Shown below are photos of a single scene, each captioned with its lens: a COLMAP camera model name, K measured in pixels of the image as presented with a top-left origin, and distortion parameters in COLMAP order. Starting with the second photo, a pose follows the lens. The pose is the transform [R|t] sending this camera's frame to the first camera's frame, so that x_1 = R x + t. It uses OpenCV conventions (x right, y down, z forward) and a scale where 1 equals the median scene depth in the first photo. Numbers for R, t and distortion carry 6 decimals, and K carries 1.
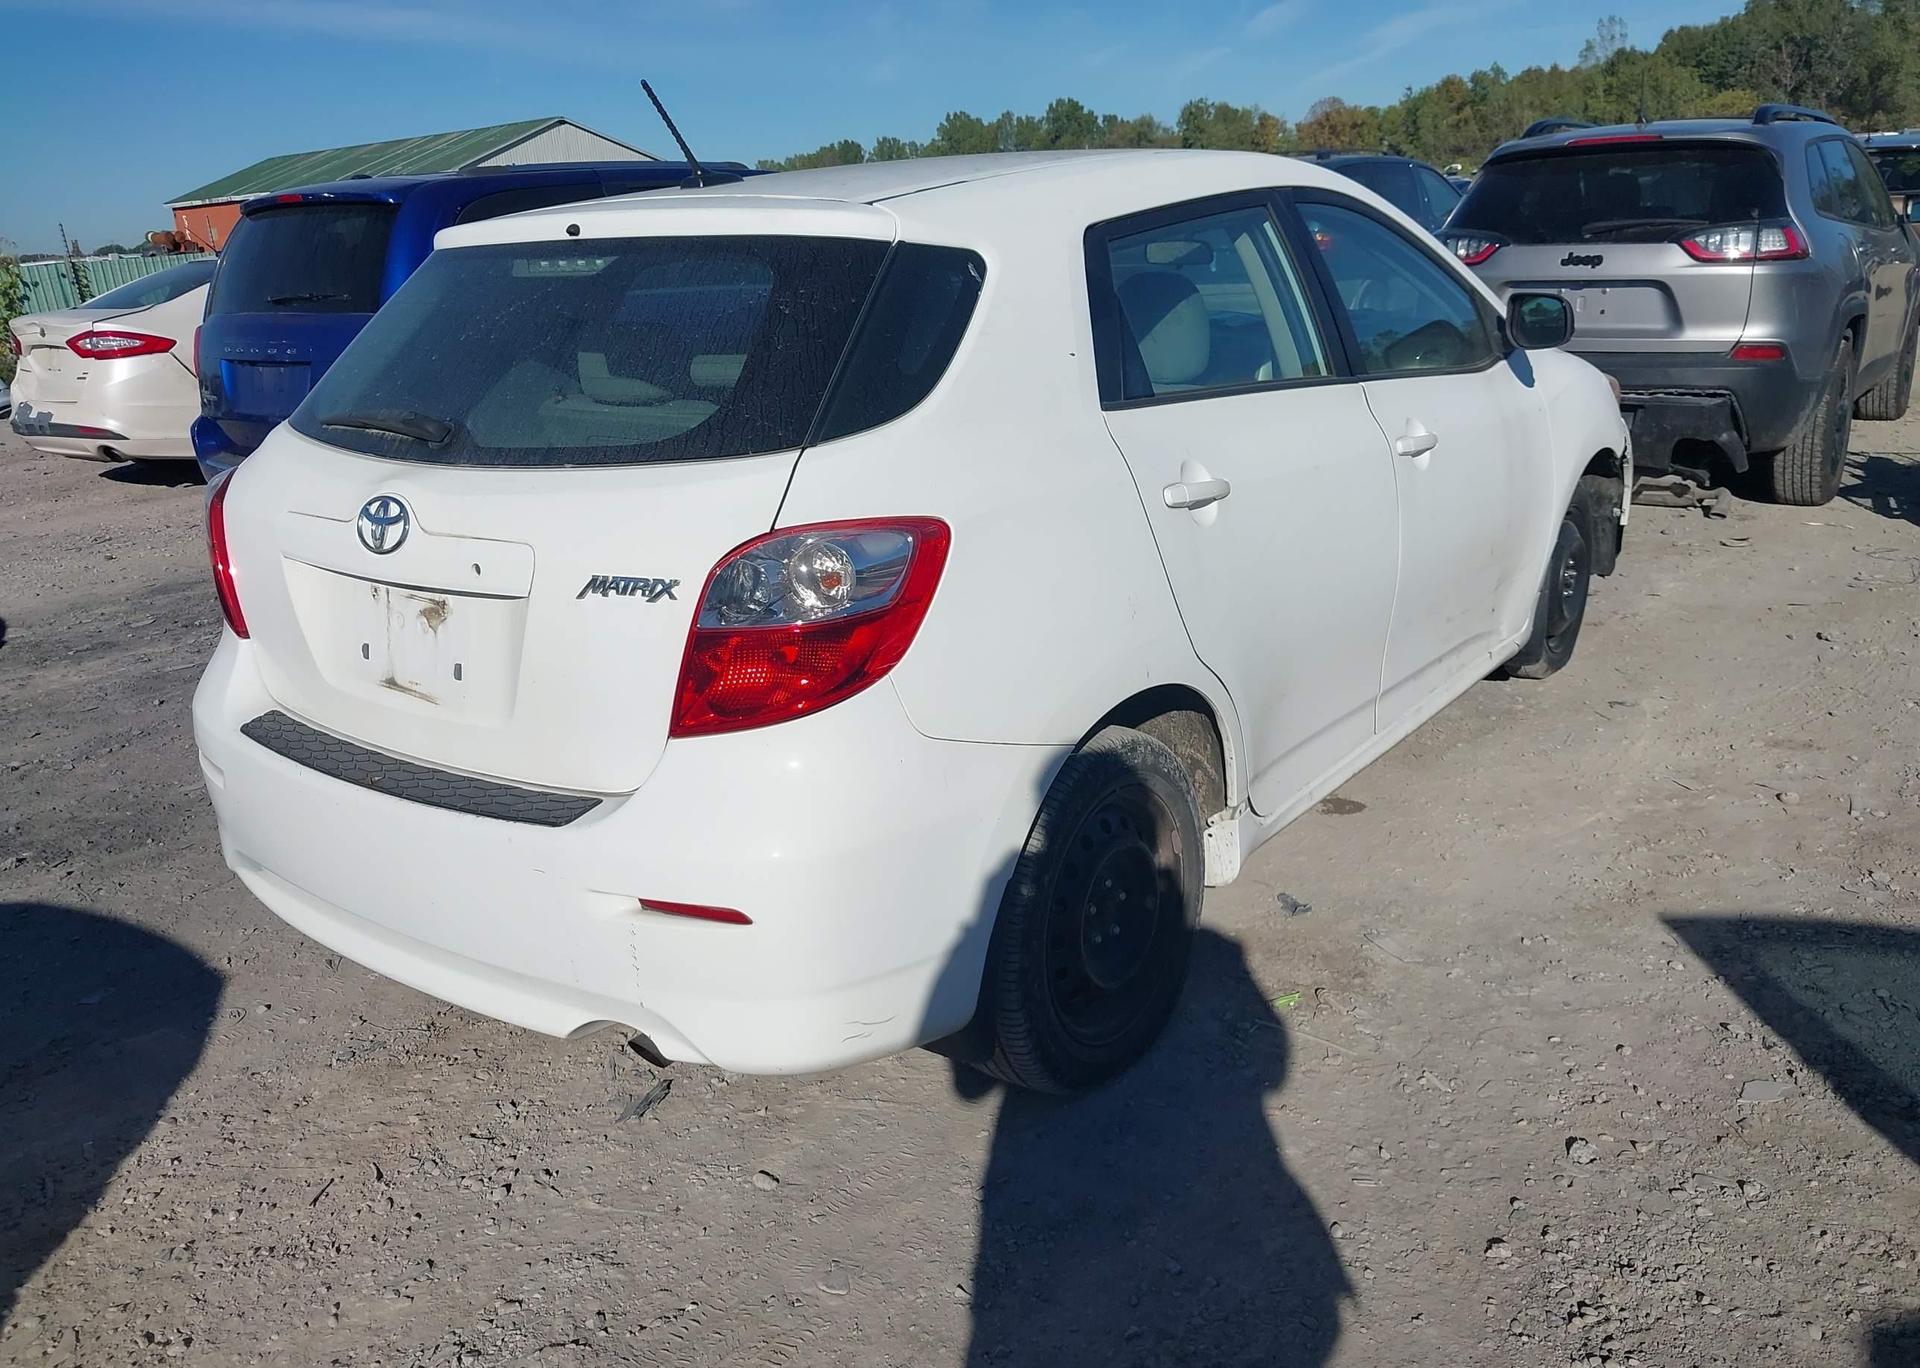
lens RADIAL K [[1494.2, 0, 960.0], [0, 1494.2, 684.0], [0, 0, 1]] dist [0.005709, 0.005638]
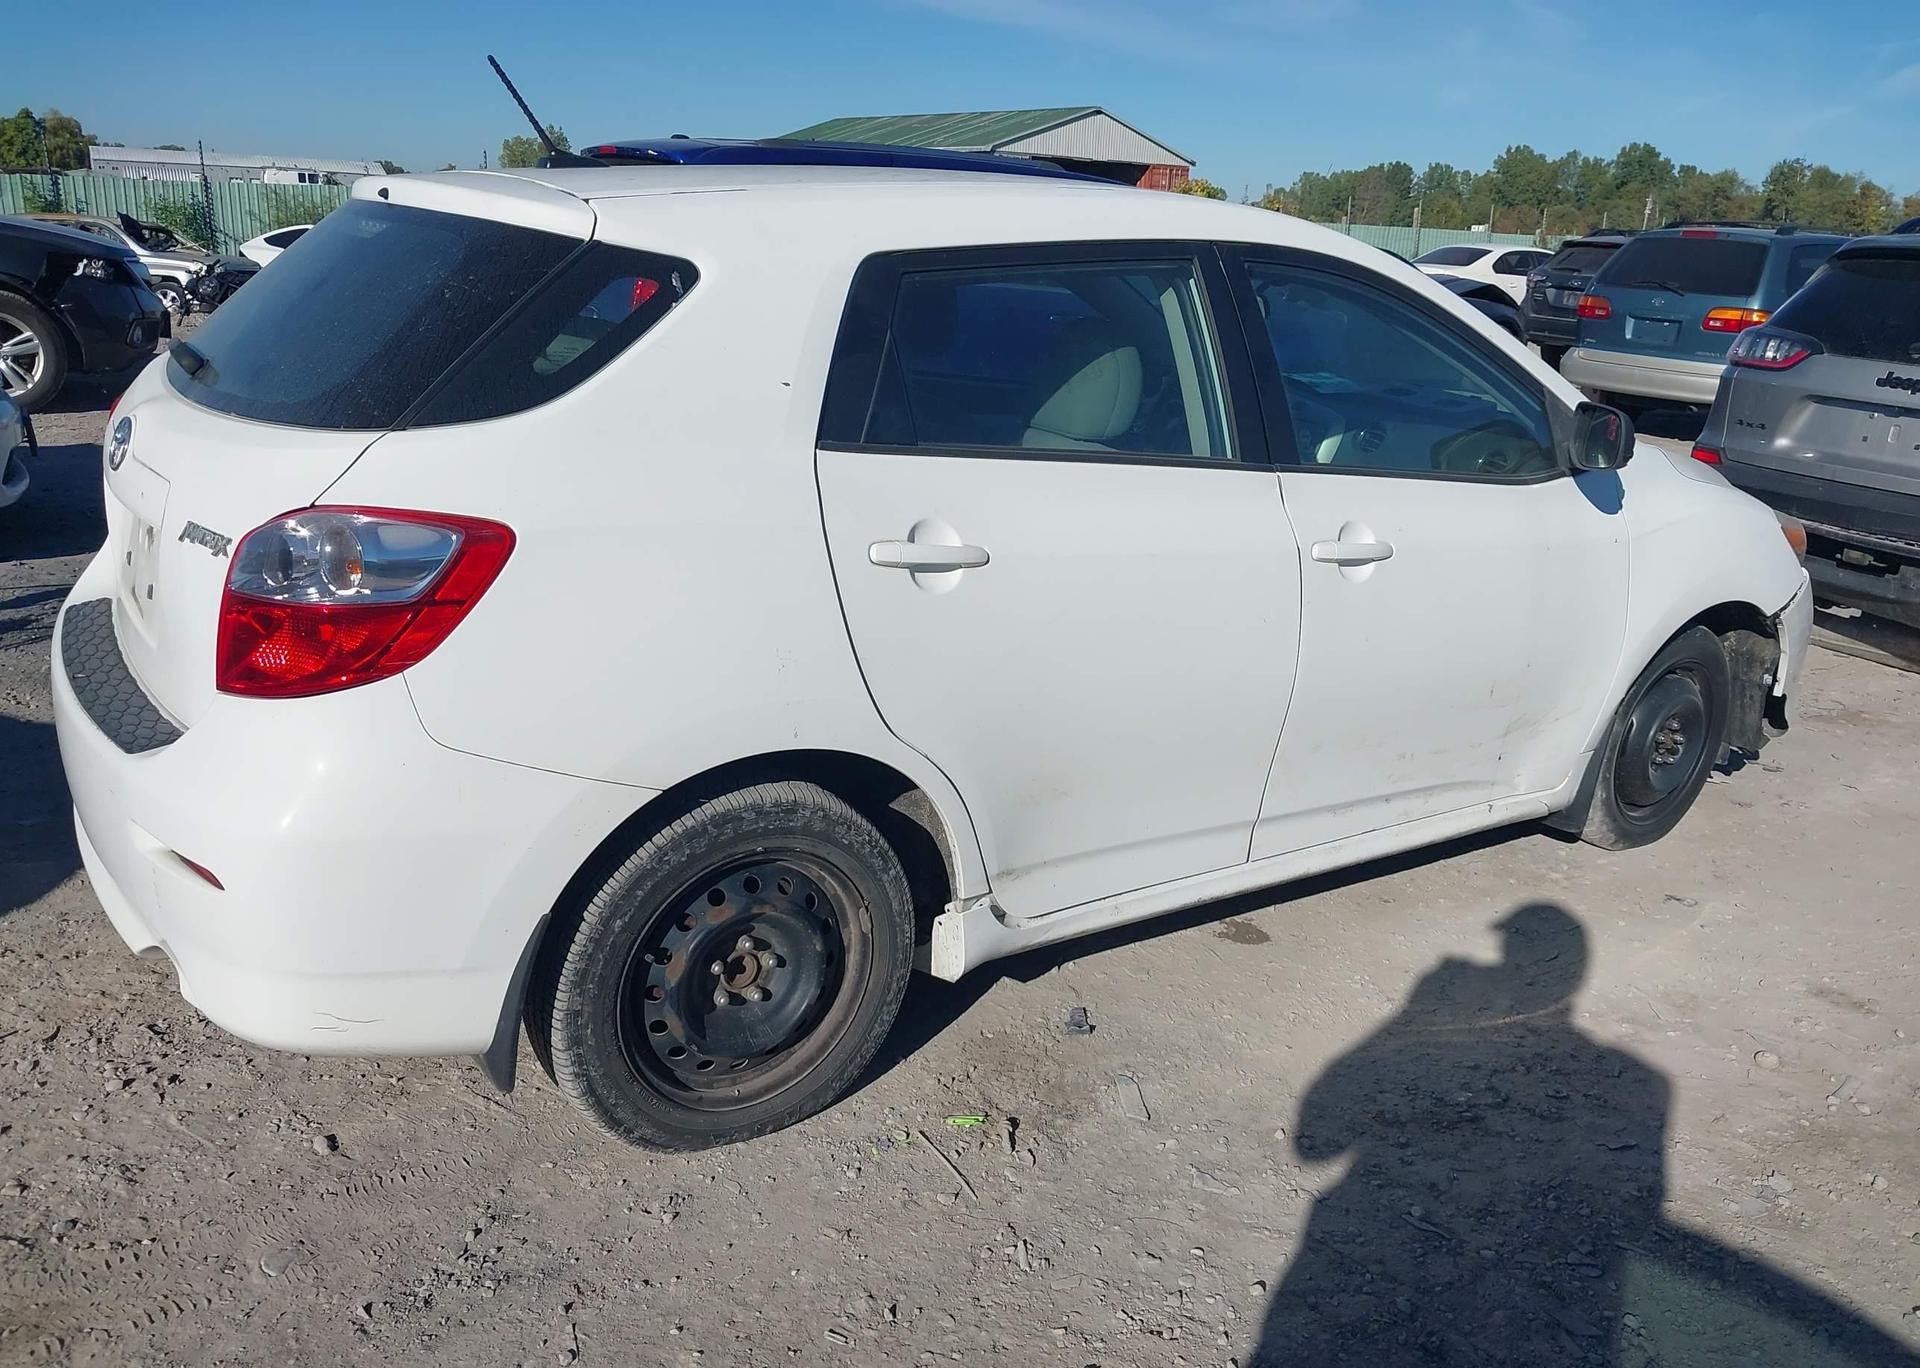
lens RADIAL K [[1494.2, 0, 960.0], [0, 1494.2, 684.0], [0, 0, 1]] dist [0.005709, 0.005638]
pose [[0.941868, 0.202780, -0.267888, 0.403883], [-0.203206, 0.978779, 0.026443, -0.071922], [0.267565, 0.029530, 0.963087, 0.112465]]
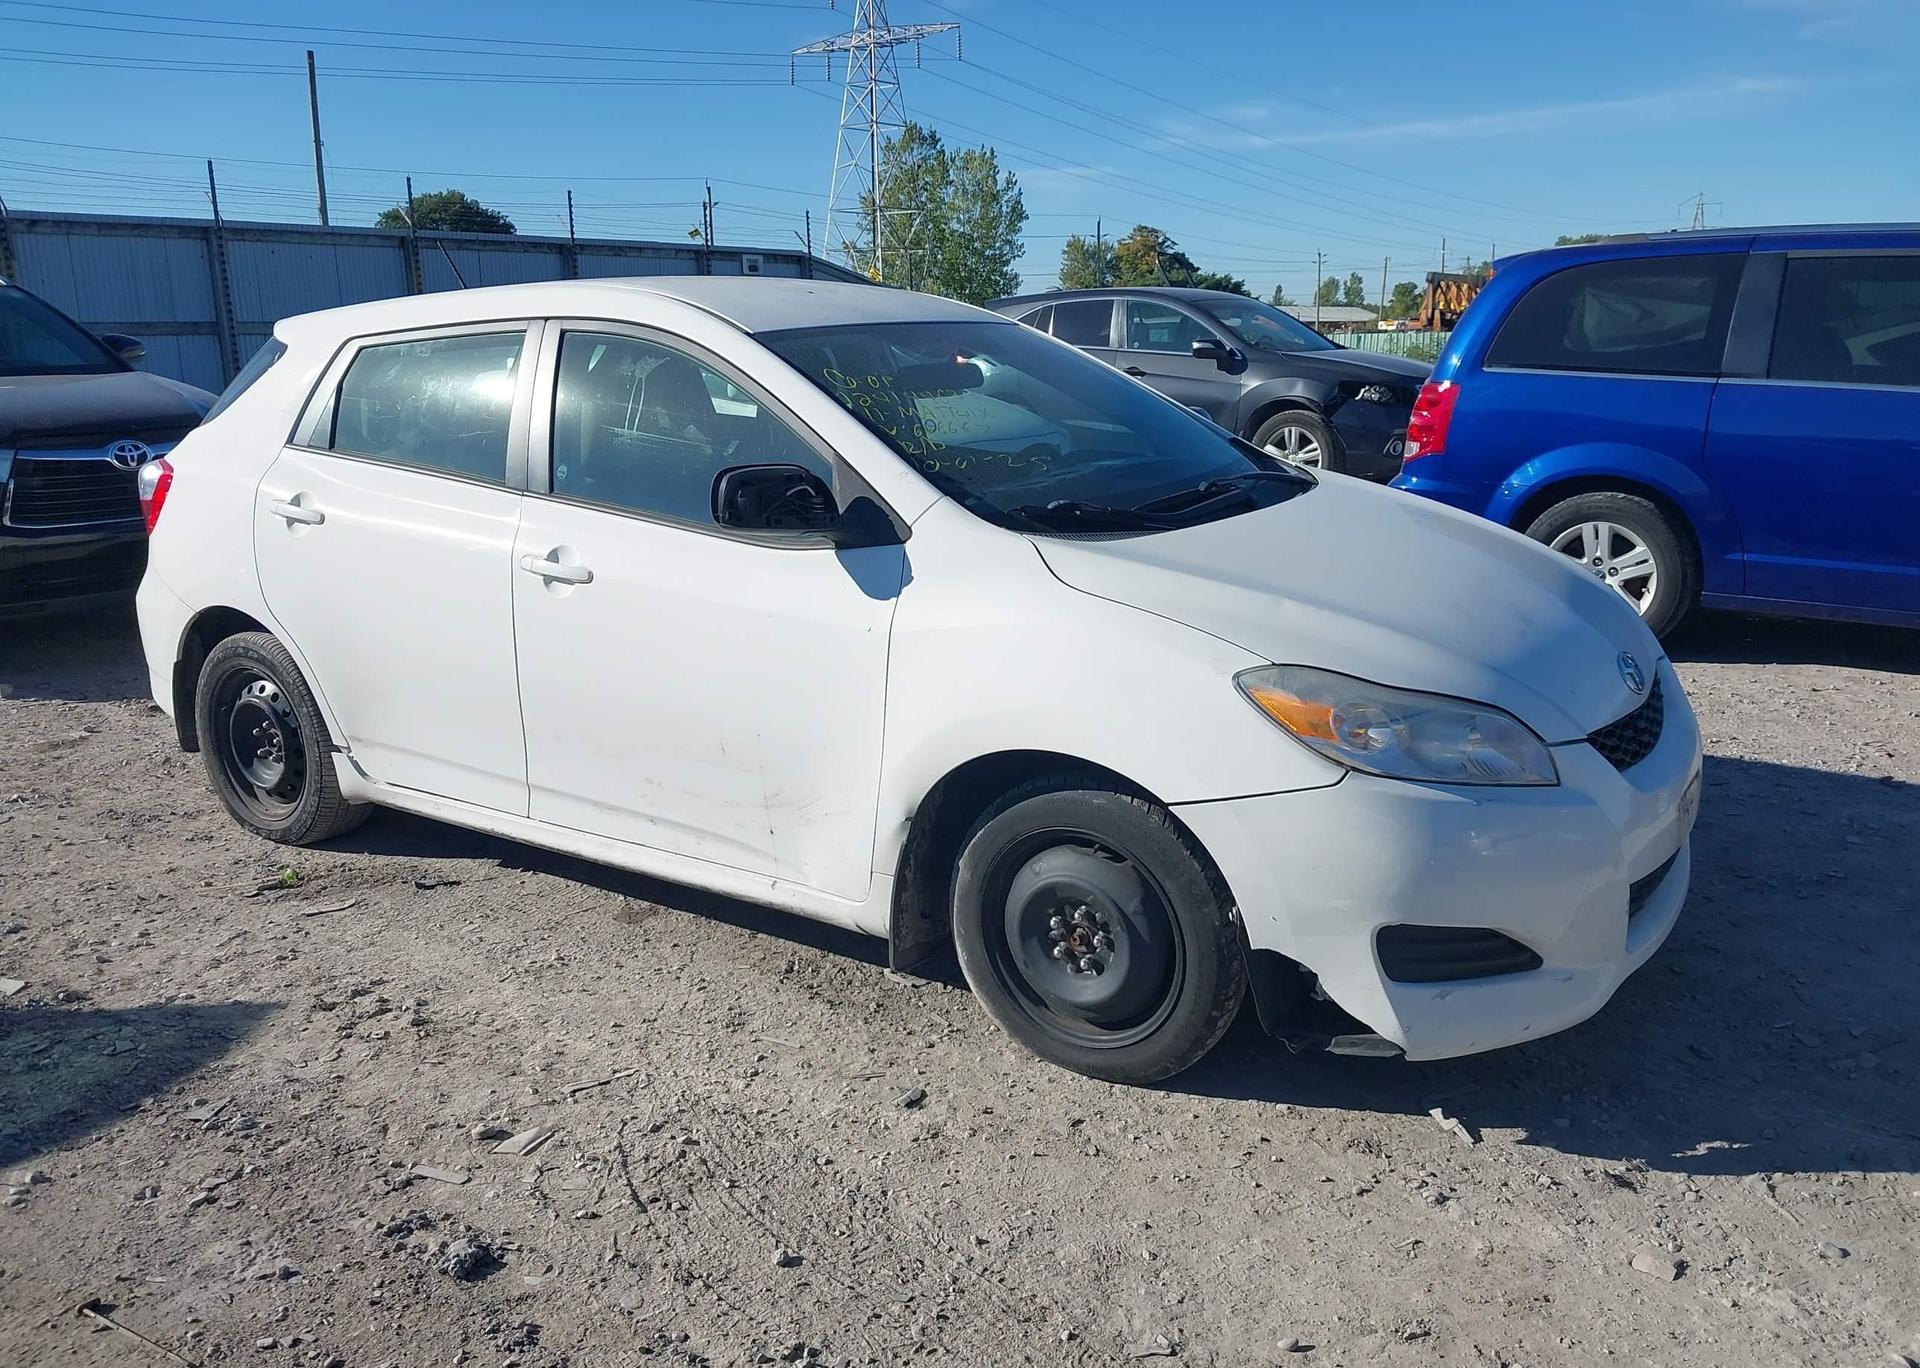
lens RADIAL K [[1531.1, 0, 931.6], [0, 1531.1, 691.3], [0, 0, 1]] dist [-0.002197, 0.008392]
pose [[0.103936, 0.301098, -0.947912, 1.621048], [-0.304422, 0.916963, 0.257888, -0.518381], [0.946850, 0.261762, 0.186967, 1.268040]]
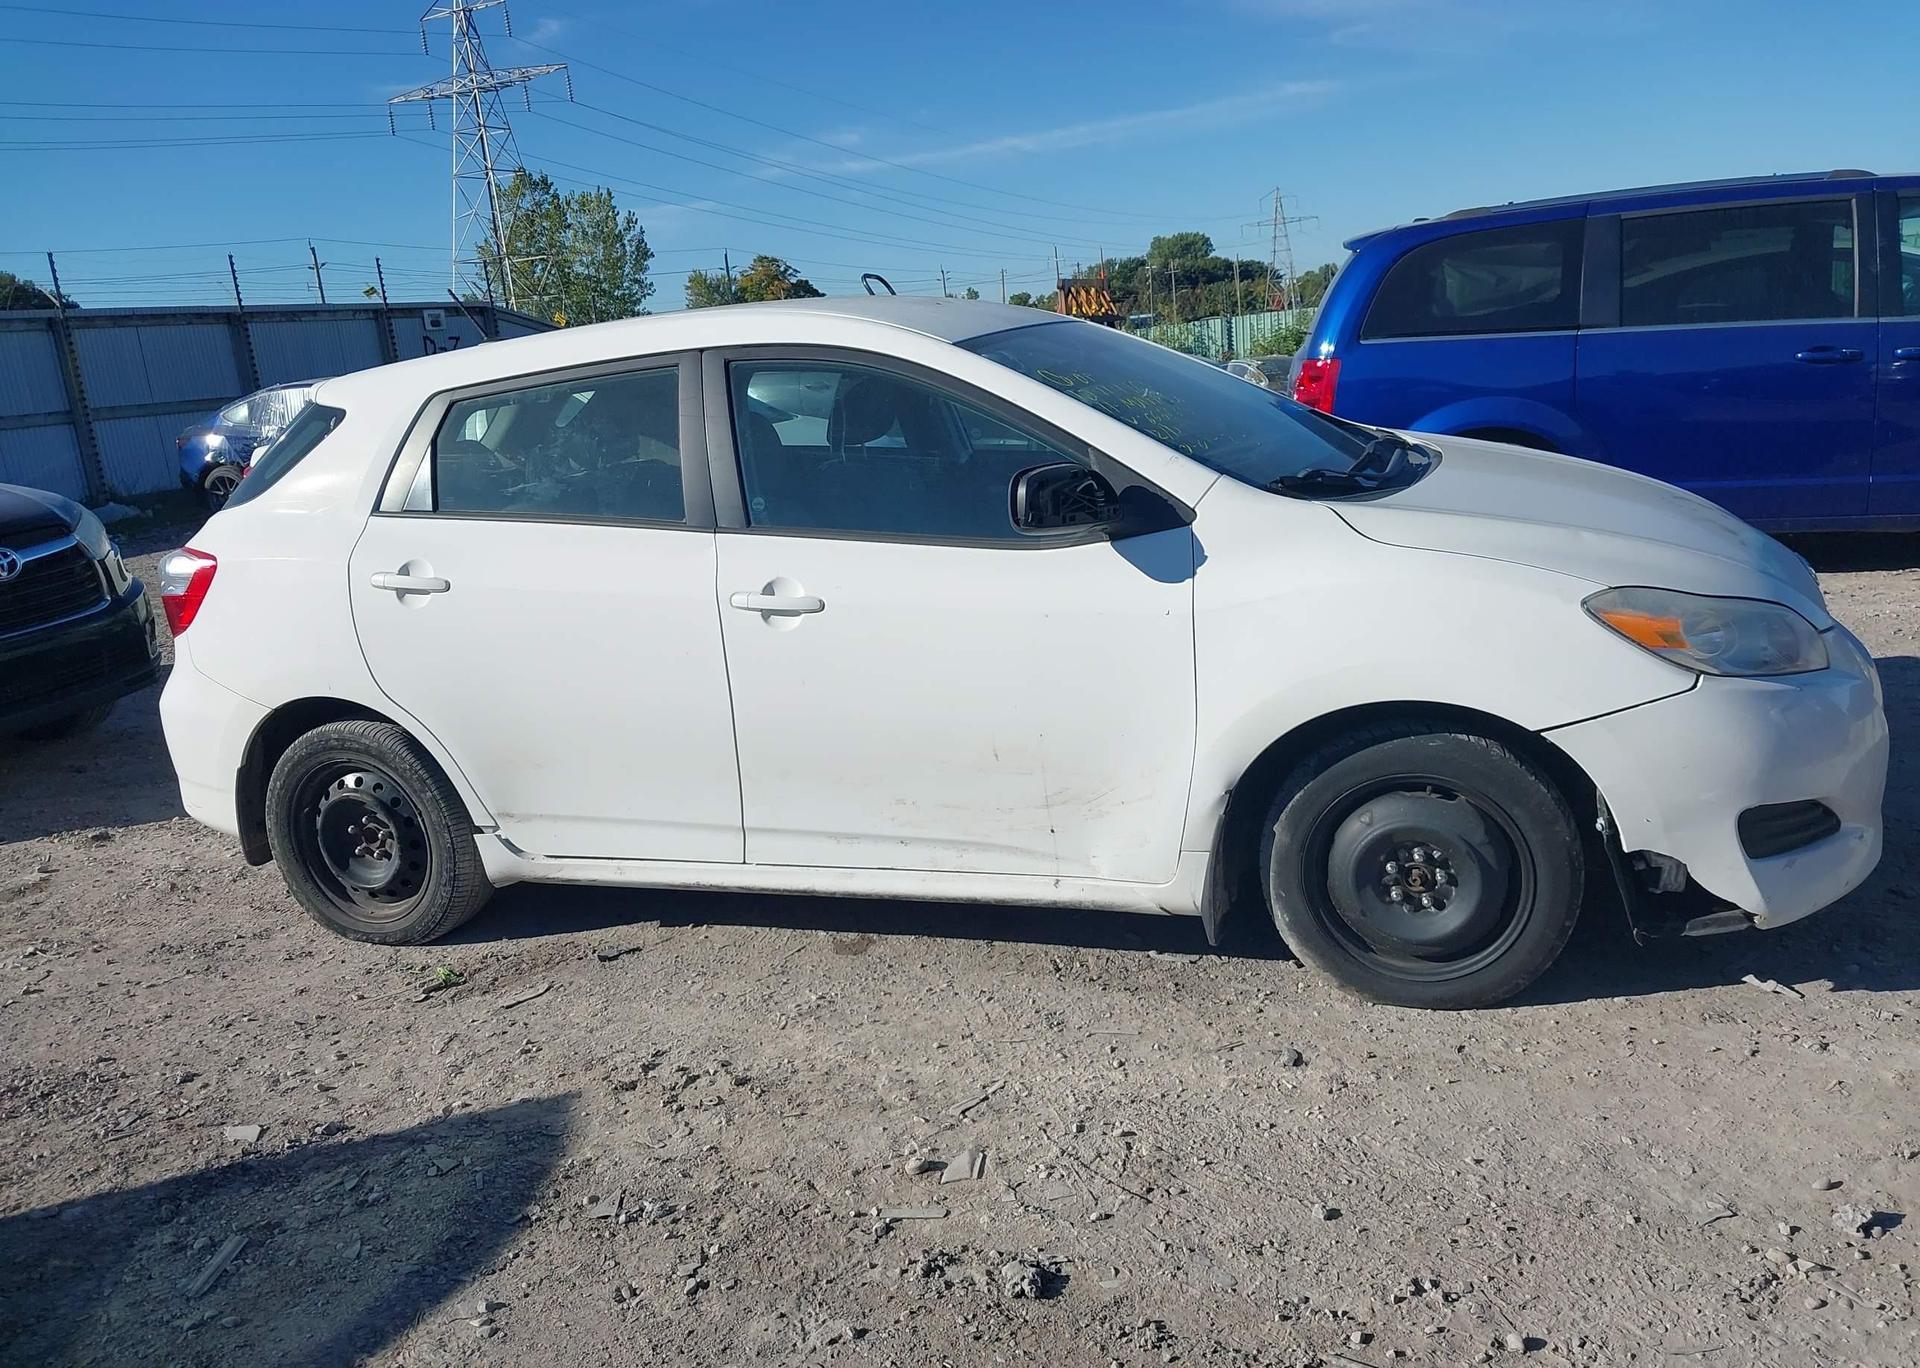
lens RADIAL K [[1545.7, 0, 924.1], [0, 1545.7, 689.0], [0, 0, 1]] dist [0.000718, -0.003564]
pose [[0.339162, 0.249023, -0.907170, 1.543924], [-0.223471, 0.958051, 0.179441, -0.371707], [0.913800, 0.141866, 0.380584, 0.830853]]
